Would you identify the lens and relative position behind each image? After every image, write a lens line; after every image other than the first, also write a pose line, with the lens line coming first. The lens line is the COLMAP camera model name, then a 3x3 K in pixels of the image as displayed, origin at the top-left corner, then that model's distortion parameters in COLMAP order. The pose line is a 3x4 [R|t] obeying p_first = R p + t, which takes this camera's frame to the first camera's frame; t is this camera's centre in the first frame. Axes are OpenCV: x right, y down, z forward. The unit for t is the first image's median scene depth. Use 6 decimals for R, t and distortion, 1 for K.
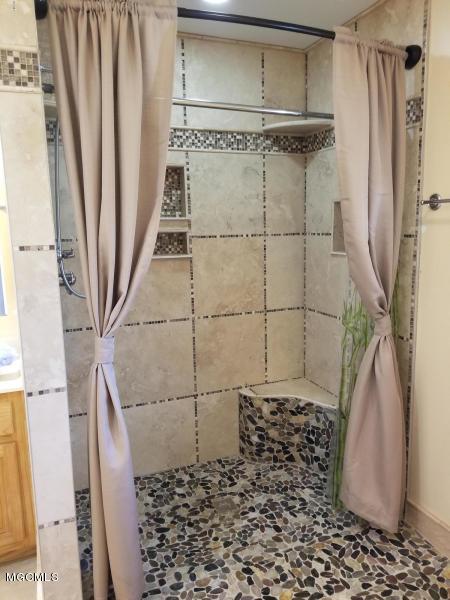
lens RADIAL K [[437.9, 0, 225.0], [0, 437.9, 300.0], [0, 0, 1]] dist [0.045005, -0.084118]
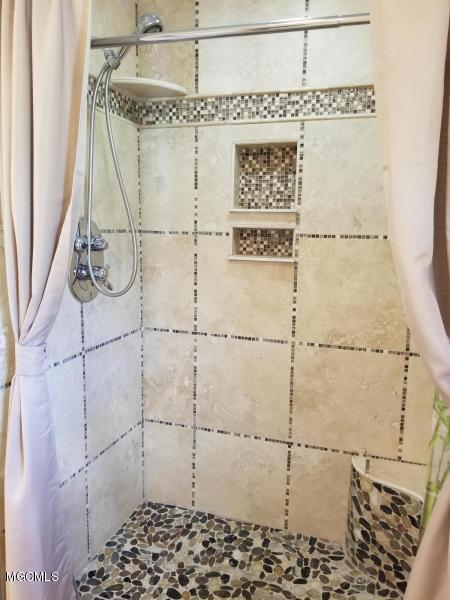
lens RADIAL K [[437.9, 0, 225.0], [0, 437.9, 300.0], [0, 0, 1]] dist [0.045005, -0.084118]
pose [[0.781887, 0.133128, -0.609039, 0.290583], [-0.141696, 0.989314, 0.034342, -0.041085], [0.607103, 0.059447, 0.792396, 0.325824]]
